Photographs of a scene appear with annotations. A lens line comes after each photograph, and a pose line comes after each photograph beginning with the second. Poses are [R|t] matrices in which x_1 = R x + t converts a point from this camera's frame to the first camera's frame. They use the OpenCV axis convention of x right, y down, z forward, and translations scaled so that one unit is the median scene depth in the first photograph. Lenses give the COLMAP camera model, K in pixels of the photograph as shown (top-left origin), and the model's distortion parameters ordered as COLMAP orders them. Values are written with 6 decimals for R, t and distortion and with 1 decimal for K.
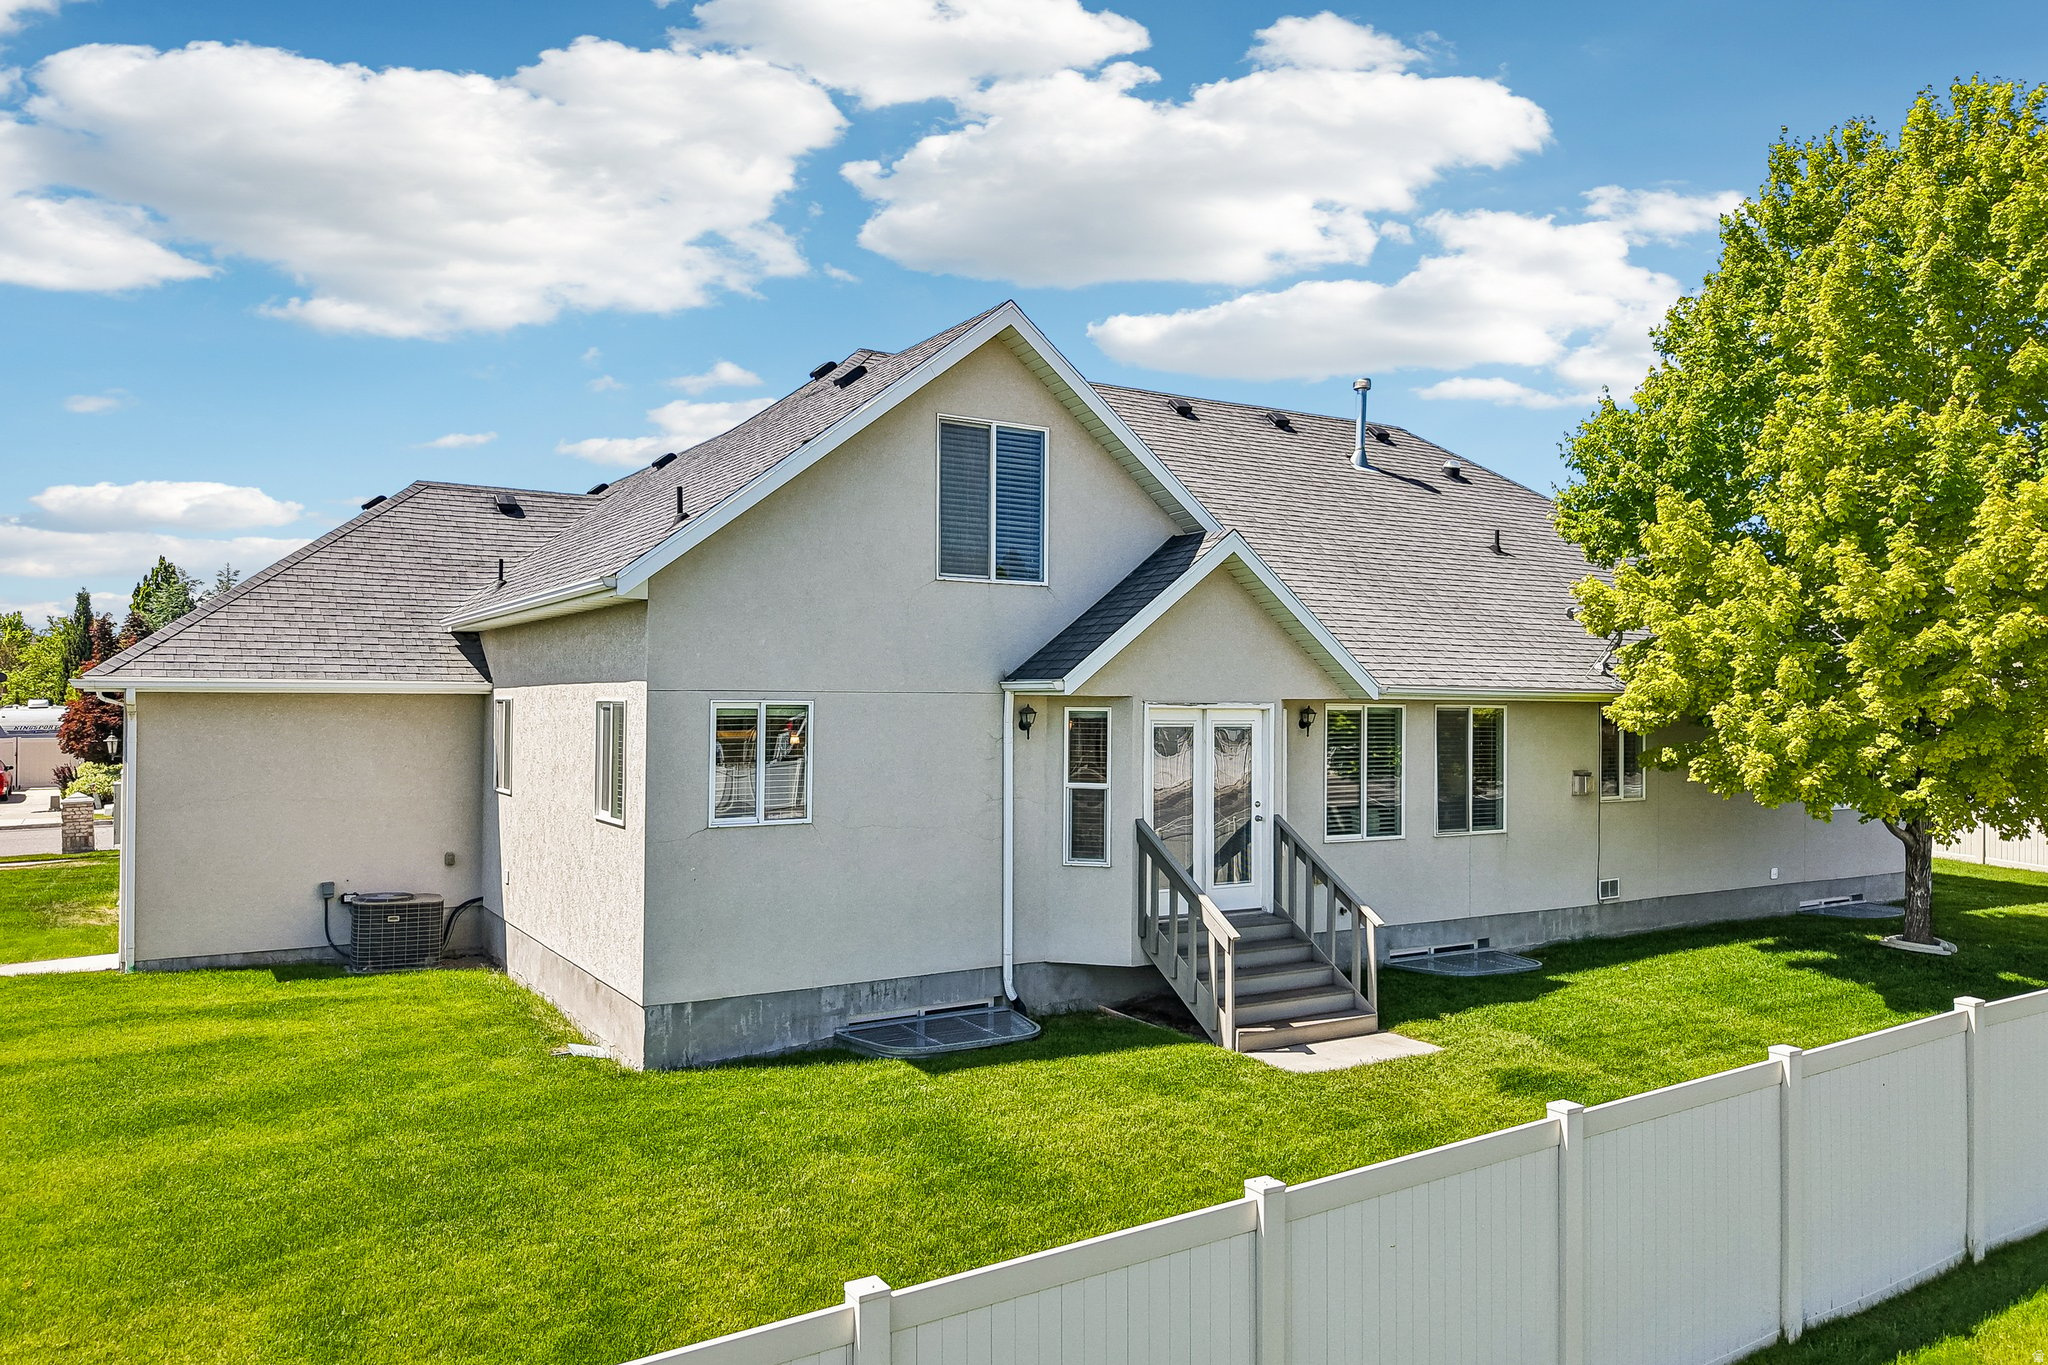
lens RADIAL K [[1397.2, 0, 1024.0], [0, 1397.2, 682.5], [0, 0, 1]] dist [-0.000172, -0.000700]
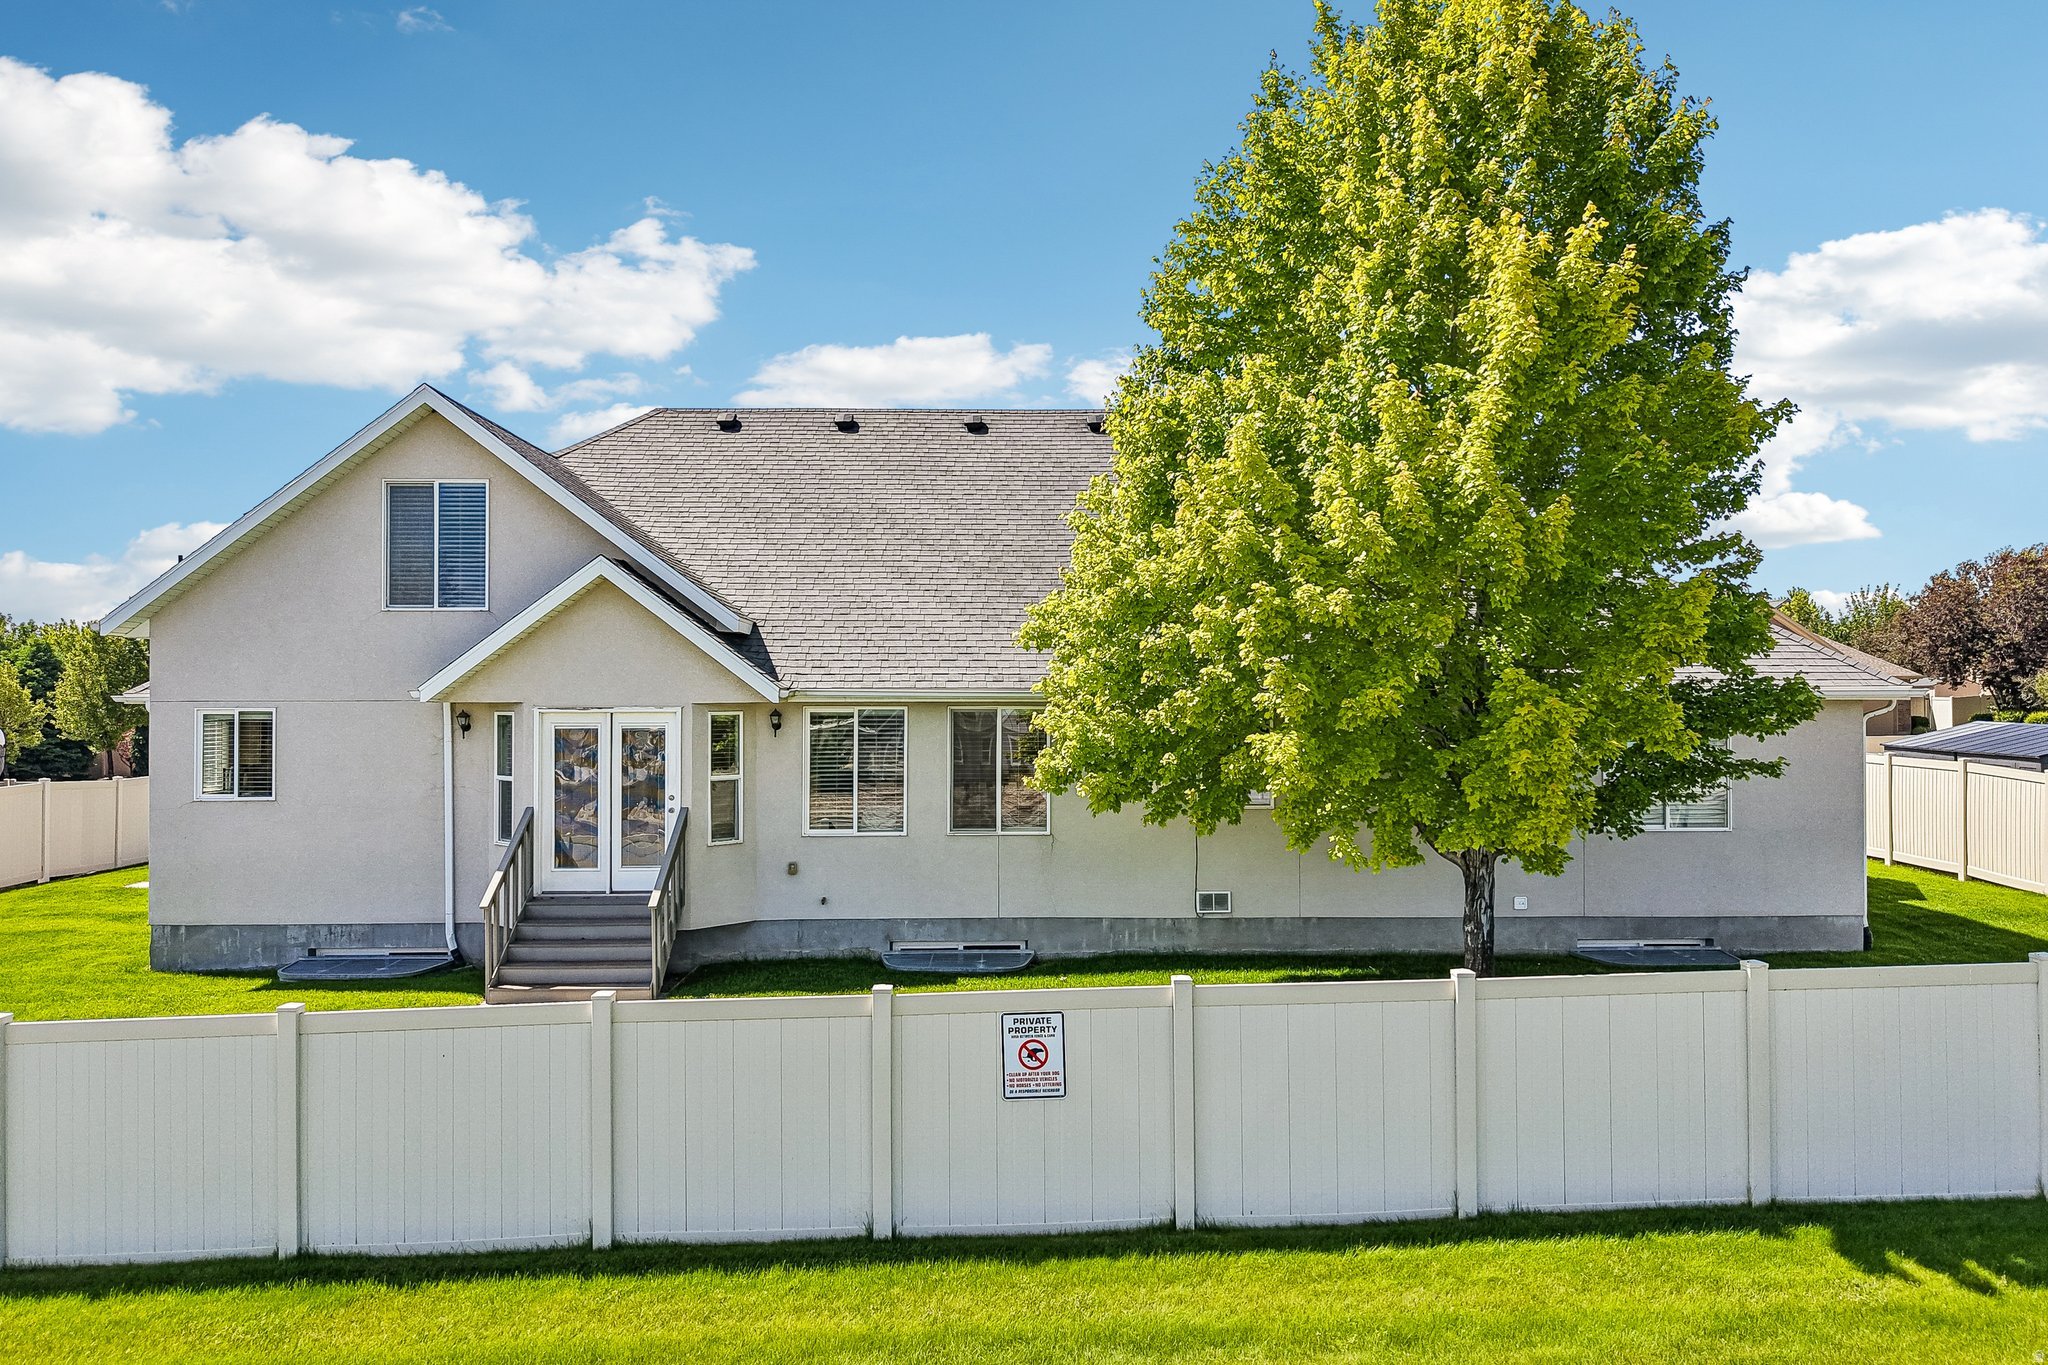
lens RADIAL K [[1380.3, 0, 1021.8], [0, 1380.3, 733.3], [0, 0, 1]] dist [-0.027222, 0.003641]
pose [[0.880013, 0.030125, -0.473994, 0.970291], [0.004695, 0.997386, 0.072106, -0.045713], [0.474927, -0.065680, 0.877571, 0.157887]]
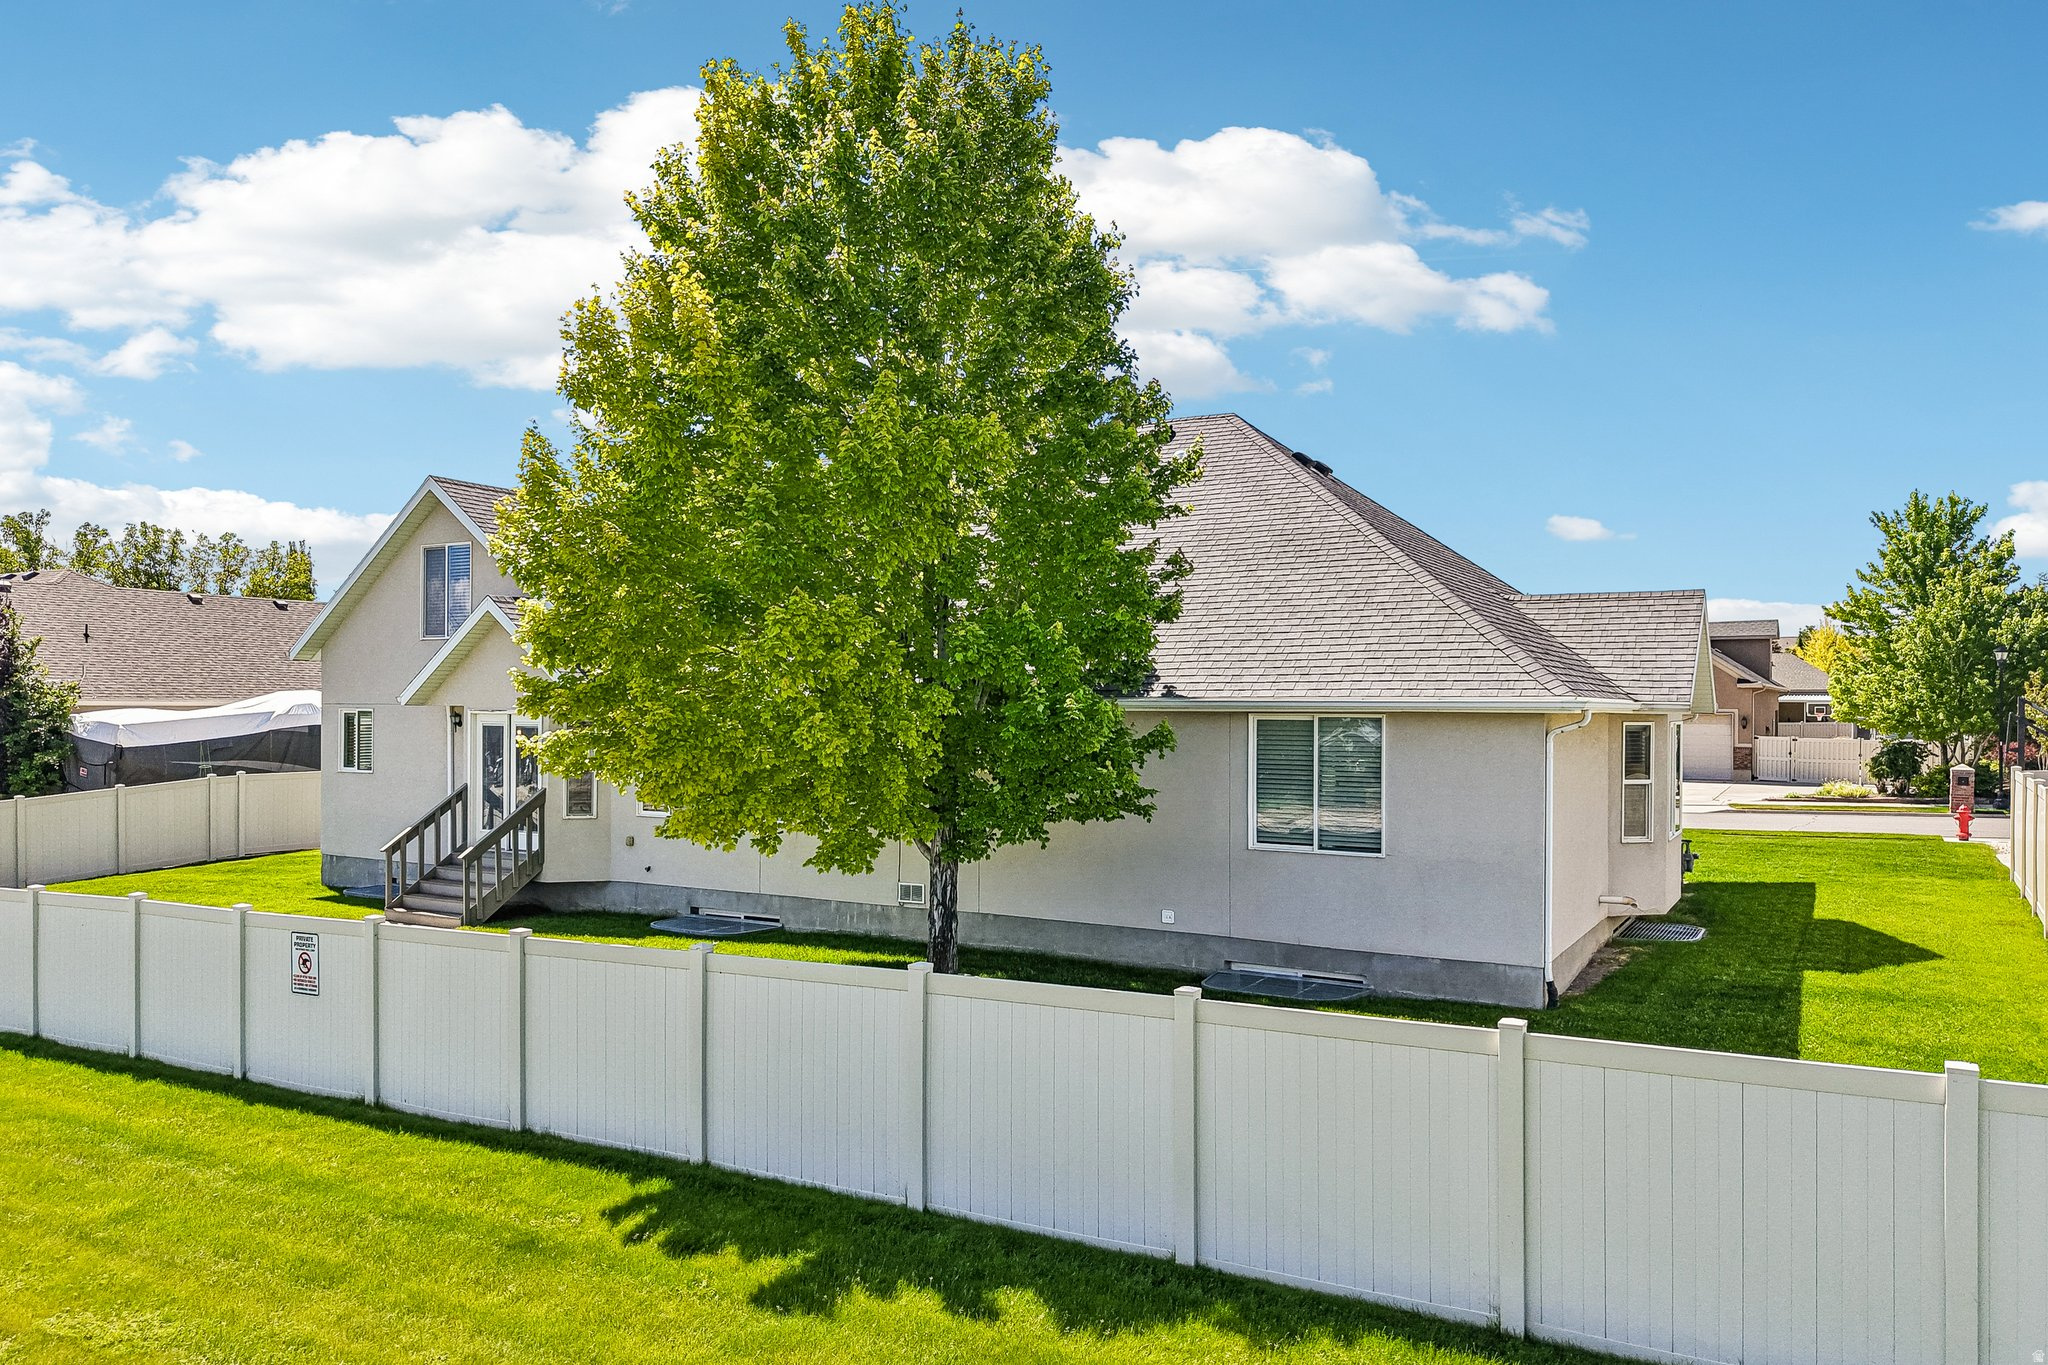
lens RADIAL K [[1397.2, 0, 1024.0], [0, 1397.2, 682.5], [0, 0, 1]] dist [-0.000172, -0.000700]
pose [[0.517885, 0.003862, -0.855442, 1.750938], [0.018503, 0.999705, 0.015715, -0.029548], [0.855250, -0.023967, 0.517660, 0.702618]]
